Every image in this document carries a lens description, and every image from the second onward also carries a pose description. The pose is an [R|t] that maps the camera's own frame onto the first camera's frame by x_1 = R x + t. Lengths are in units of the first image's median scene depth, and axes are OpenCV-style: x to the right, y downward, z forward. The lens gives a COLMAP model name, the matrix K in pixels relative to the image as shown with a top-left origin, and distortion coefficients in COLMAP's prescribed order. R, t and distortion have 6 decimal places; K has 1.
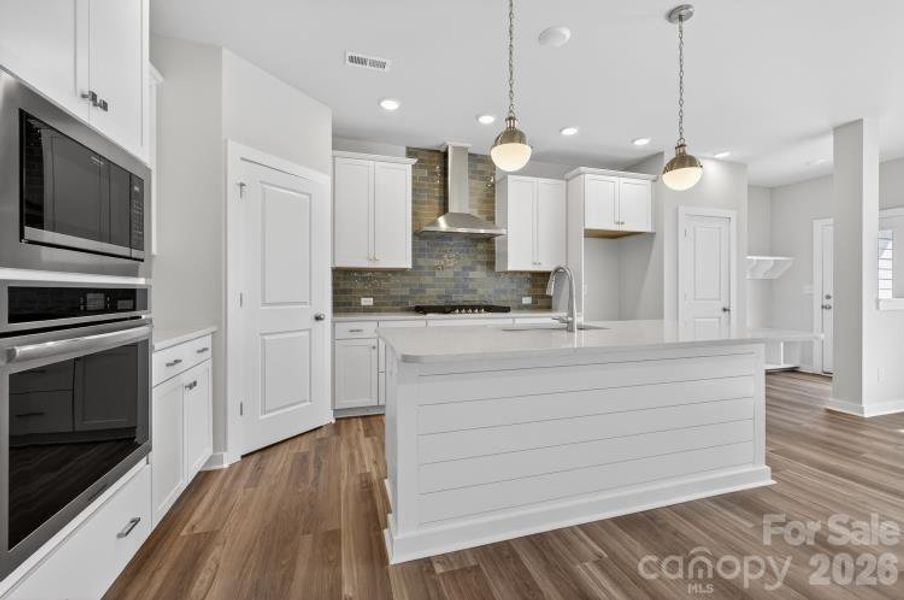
lens RADIAL K [[372.7, 0, 449.2], [0, 372.7, 295.2], [0, 0, 1]] dist [0.001036, -0.000484]
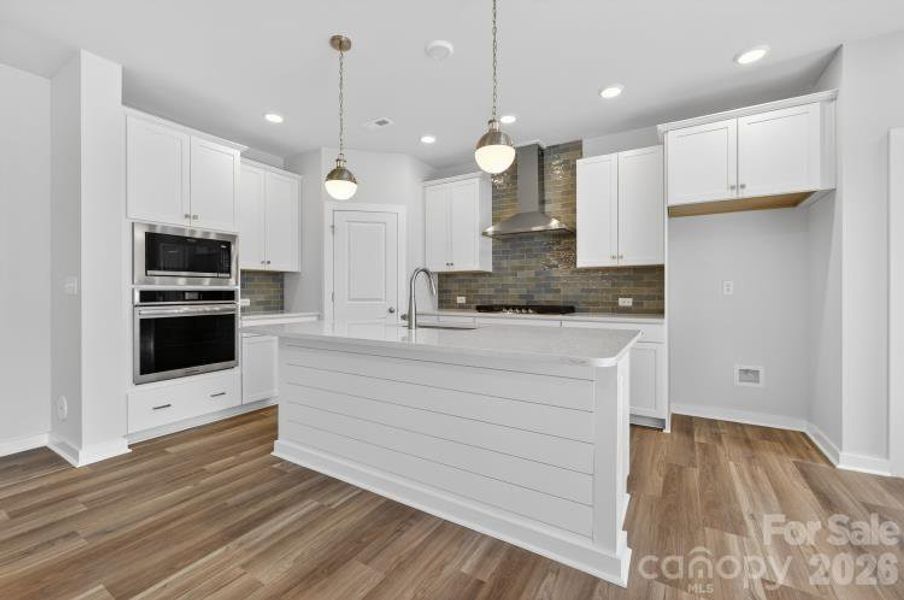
lens RADIAL K [[372.7, 0, 455.8], [0, 372.7, 298.8], [0, 0, 1]] dist [0.001036, -0.000484]
pose [[0.668918, 0.013689, -0.743210, 0.634430], [-0.005378, 0.999893, 0.013577, -0.002534], [0.743317, -0.005085, 0.668920, 0.192304]]
